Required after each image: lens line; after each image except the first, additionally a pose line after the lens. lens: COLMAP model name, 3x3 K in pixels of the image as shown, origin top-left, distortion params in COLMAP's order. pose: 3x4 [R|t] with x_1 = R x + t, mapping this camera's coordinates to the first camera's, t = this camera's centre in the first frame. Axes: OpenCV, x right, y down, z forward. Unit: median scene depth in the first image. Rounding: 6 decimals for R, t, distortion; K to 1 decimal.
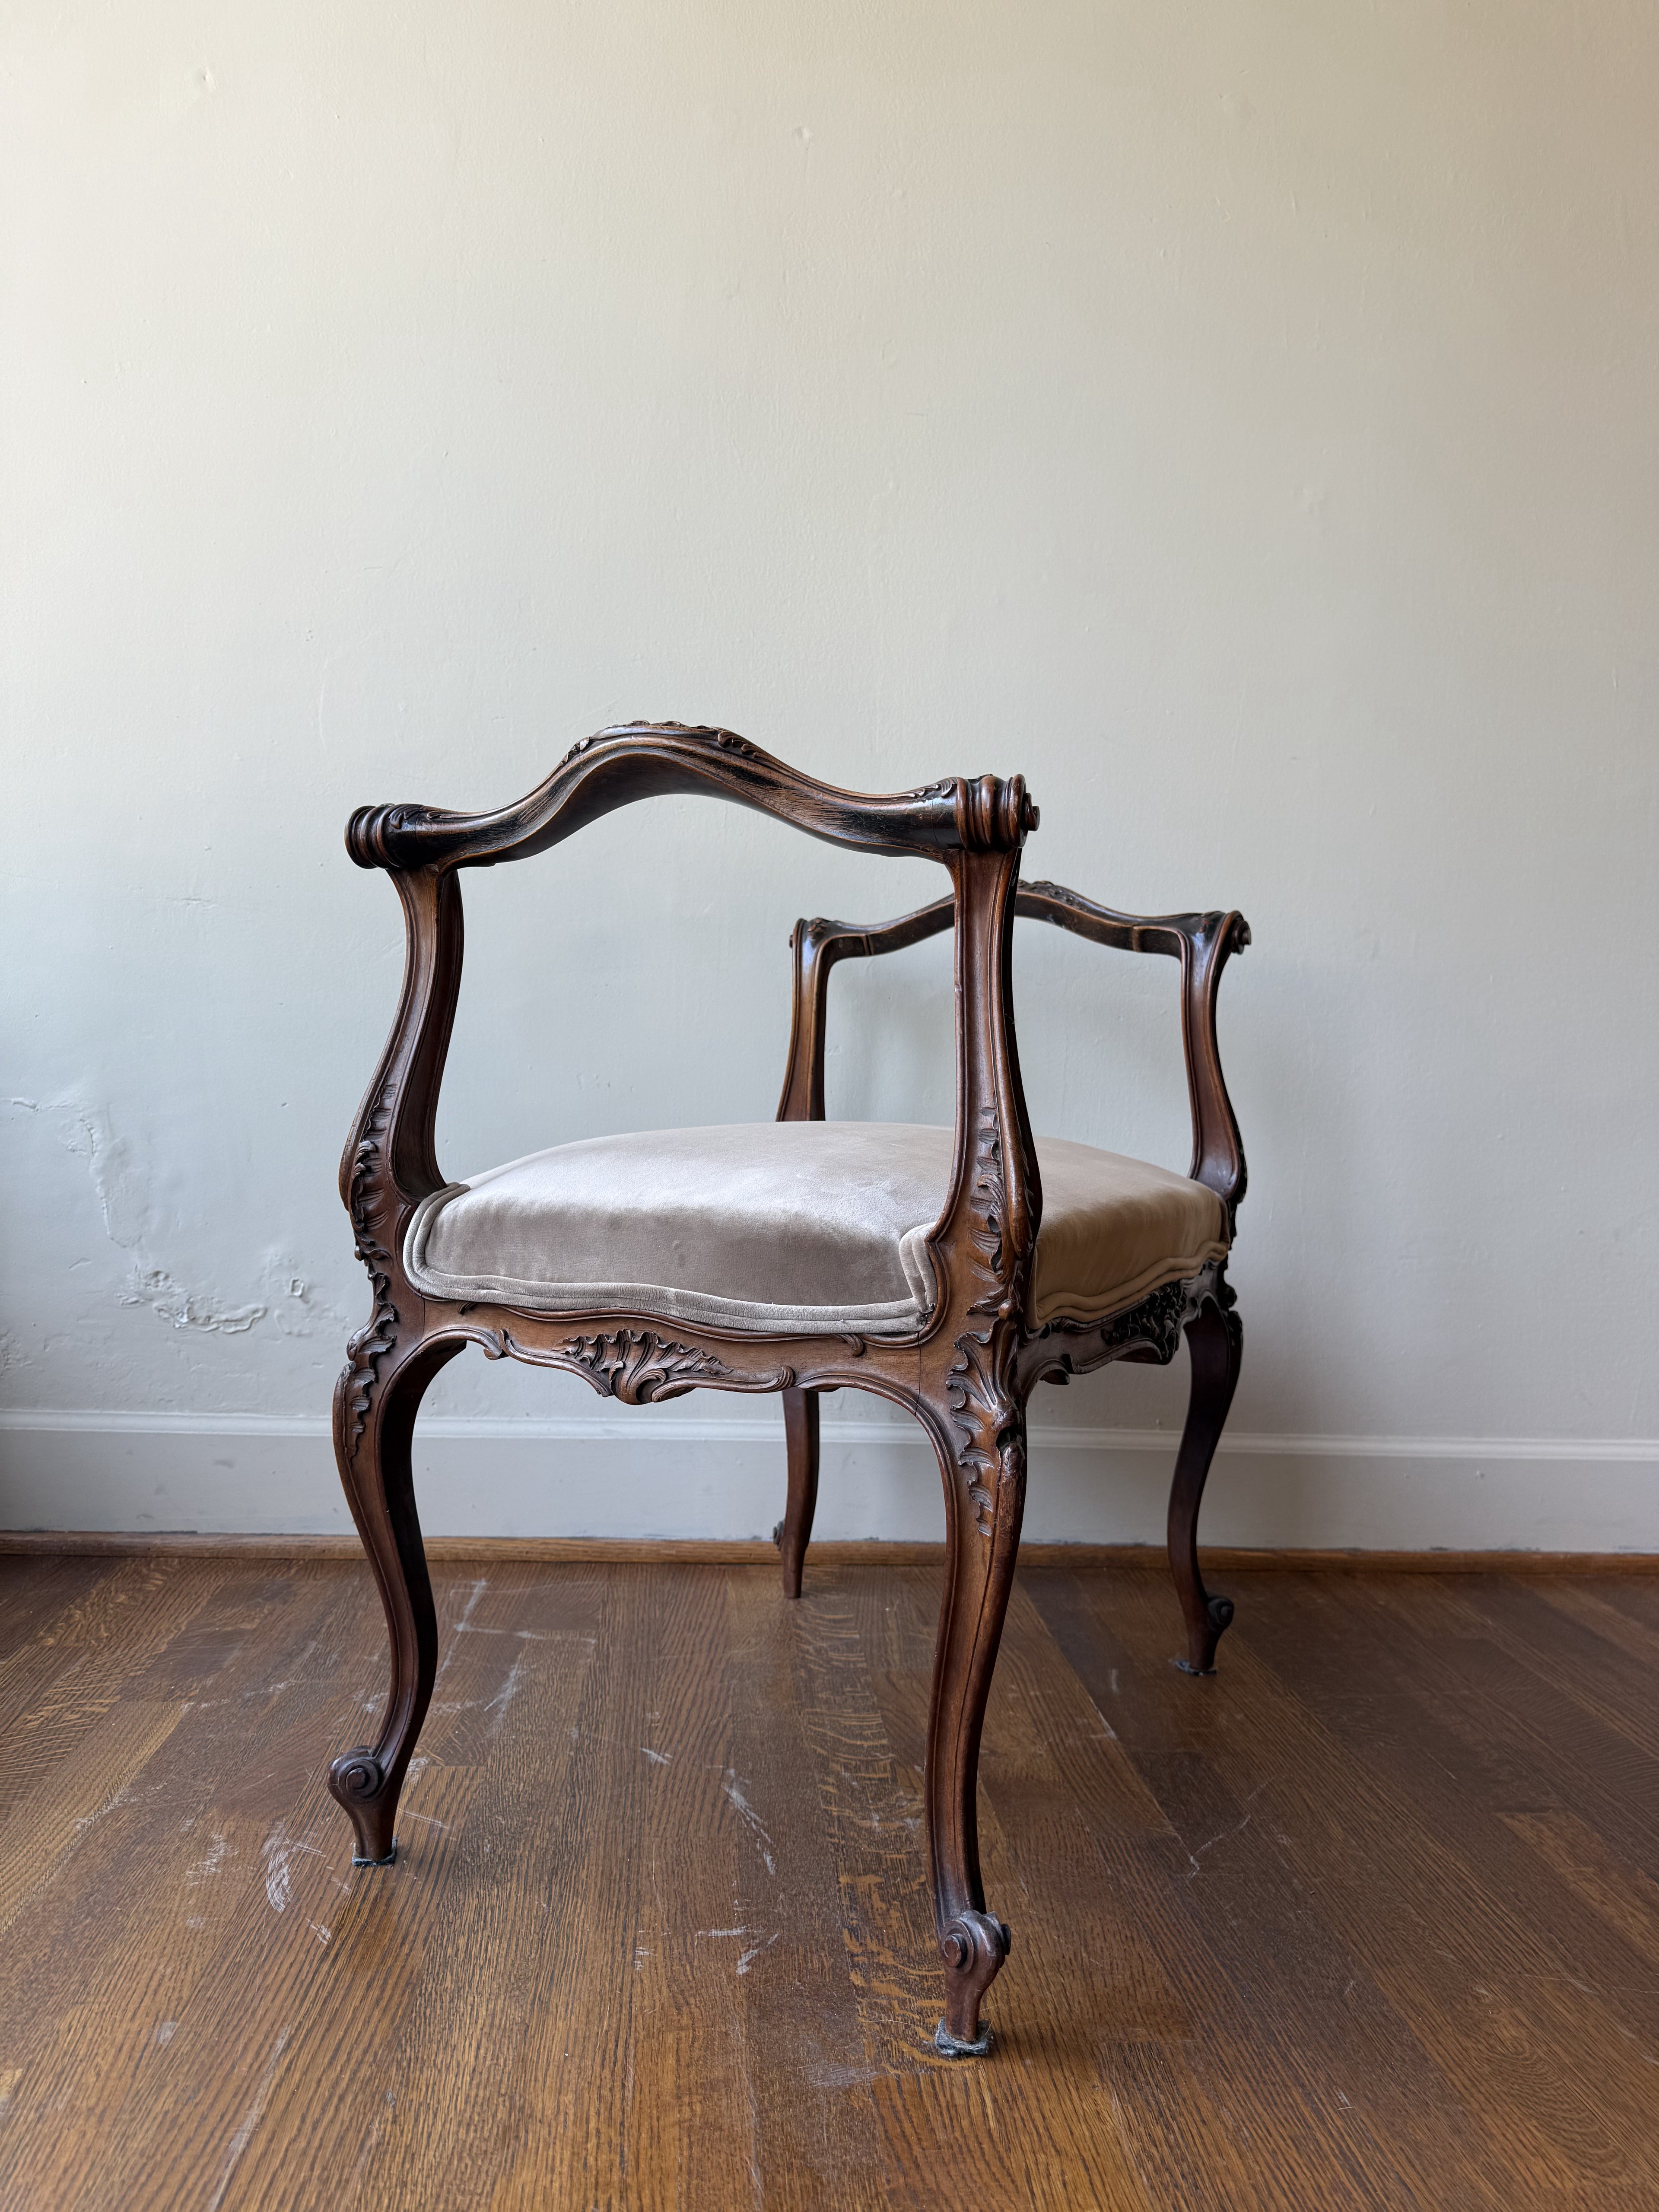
lens RADIAL K [[1582.4, 0, 838.3], [0, 1582.4, 1120.7], [0, 0, 1]] dist [-0.007110, -0.001400]
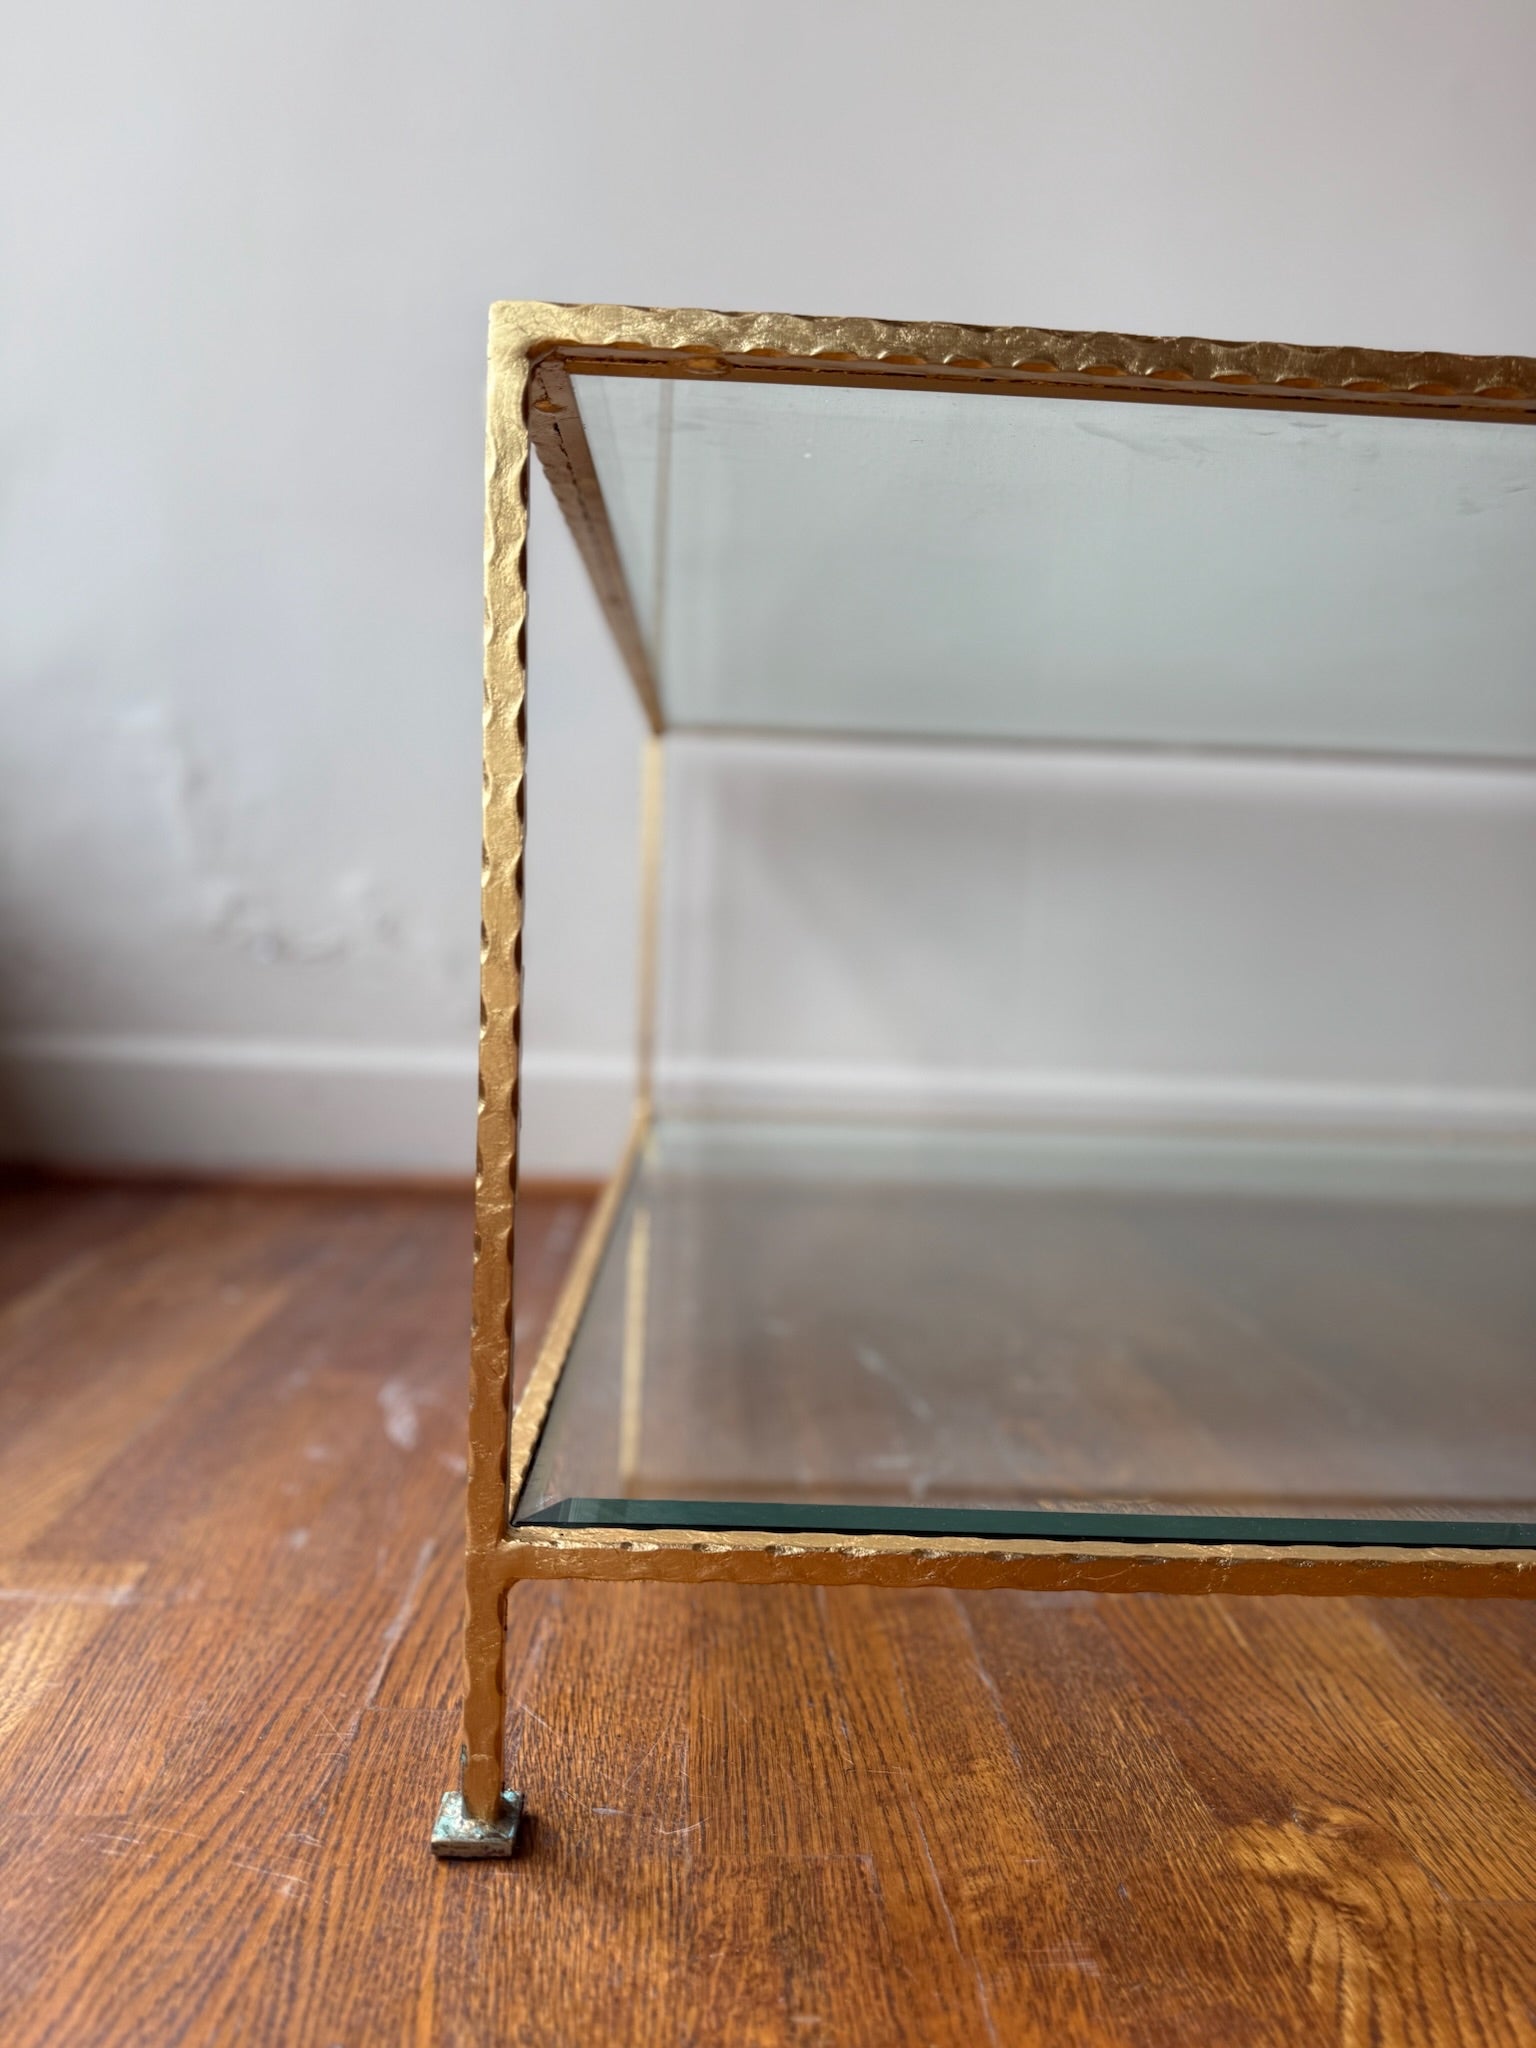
lens RADIAL K [[1465.1, 0, 767.3], [0, 1465.1, 1044.1], [0, 0, 1]] dist [-0.007110, -0.001400]
pose [[0.999321, 0.009928, -0.035469, -0.097110], [-0.007599, 0.997843, 0.065209, 0.176103], [0.036040, -0.064895, 0.997241, 0.141474]]
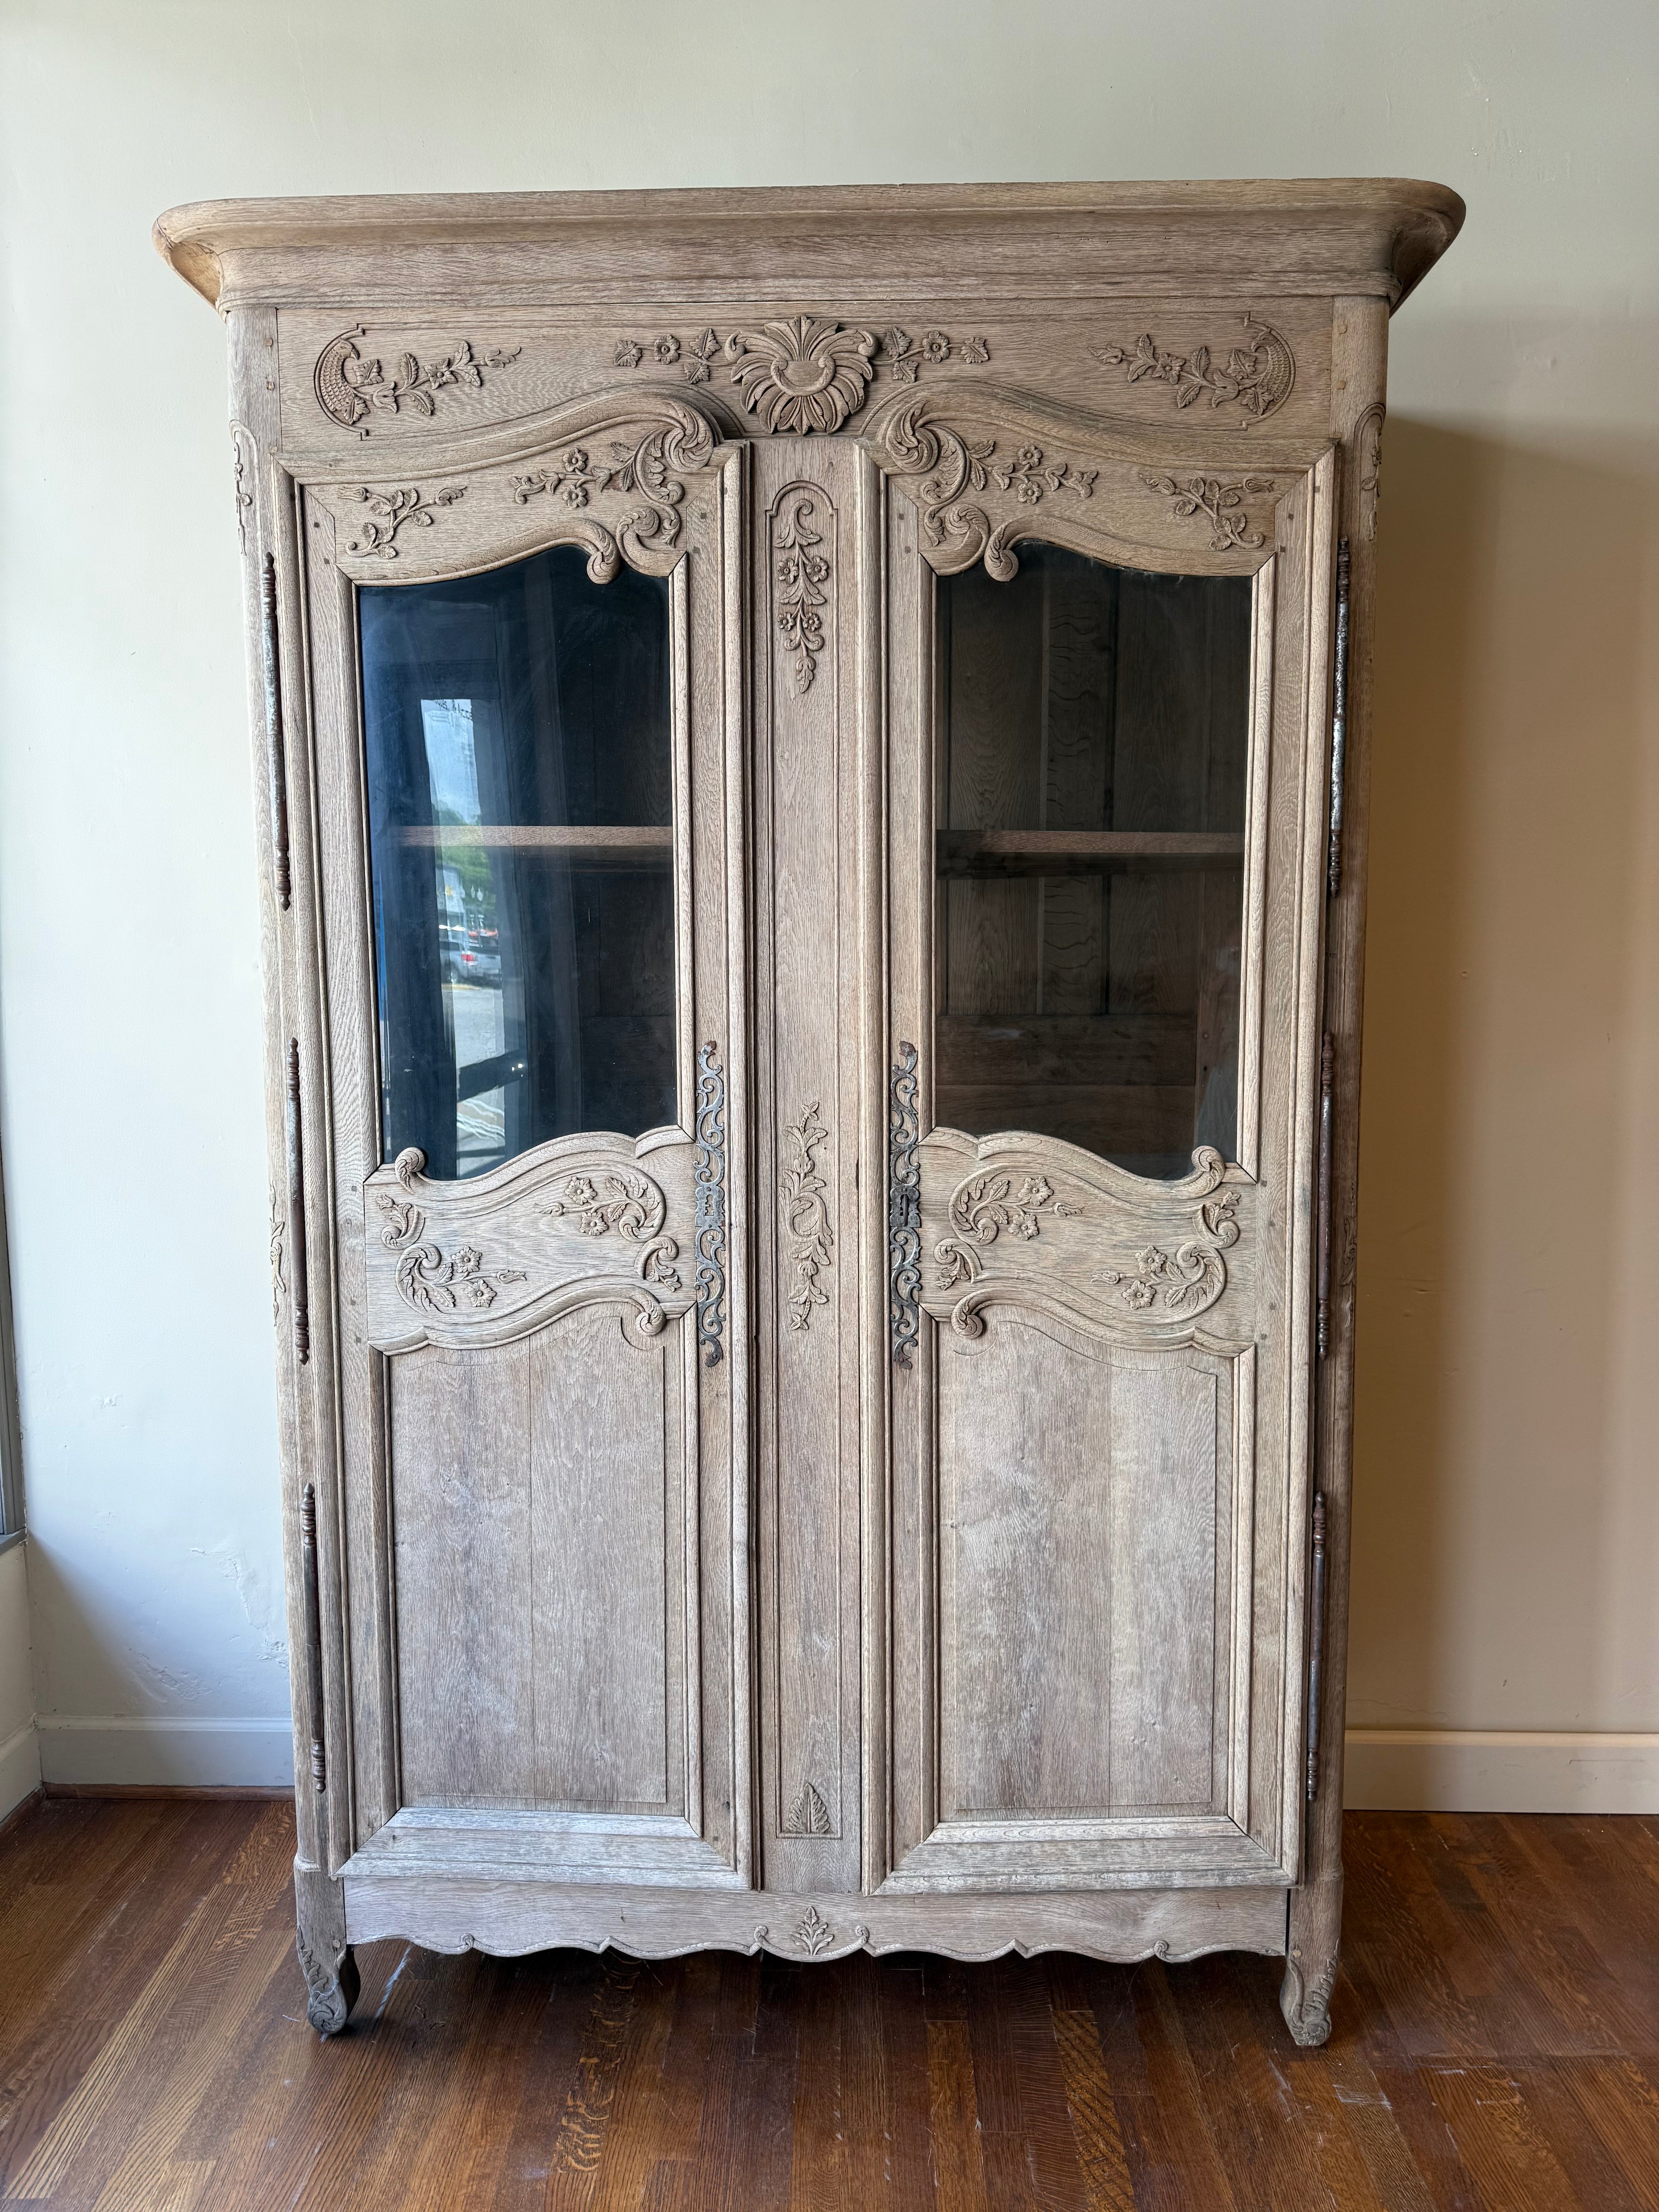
lens RADIAL K [[1582.4, 0, 838.3], [0, 1582.4, 1093.0], [0, 0, 1]] dist [-0.007110, -0.001400]
pose [[0.993960, -0.032564, -0.104800, 0.559830], [0.040165, 0.996649, 0.071259, -0.877121], [0.102129, -0.075038, 0.991937, -0.898183]]
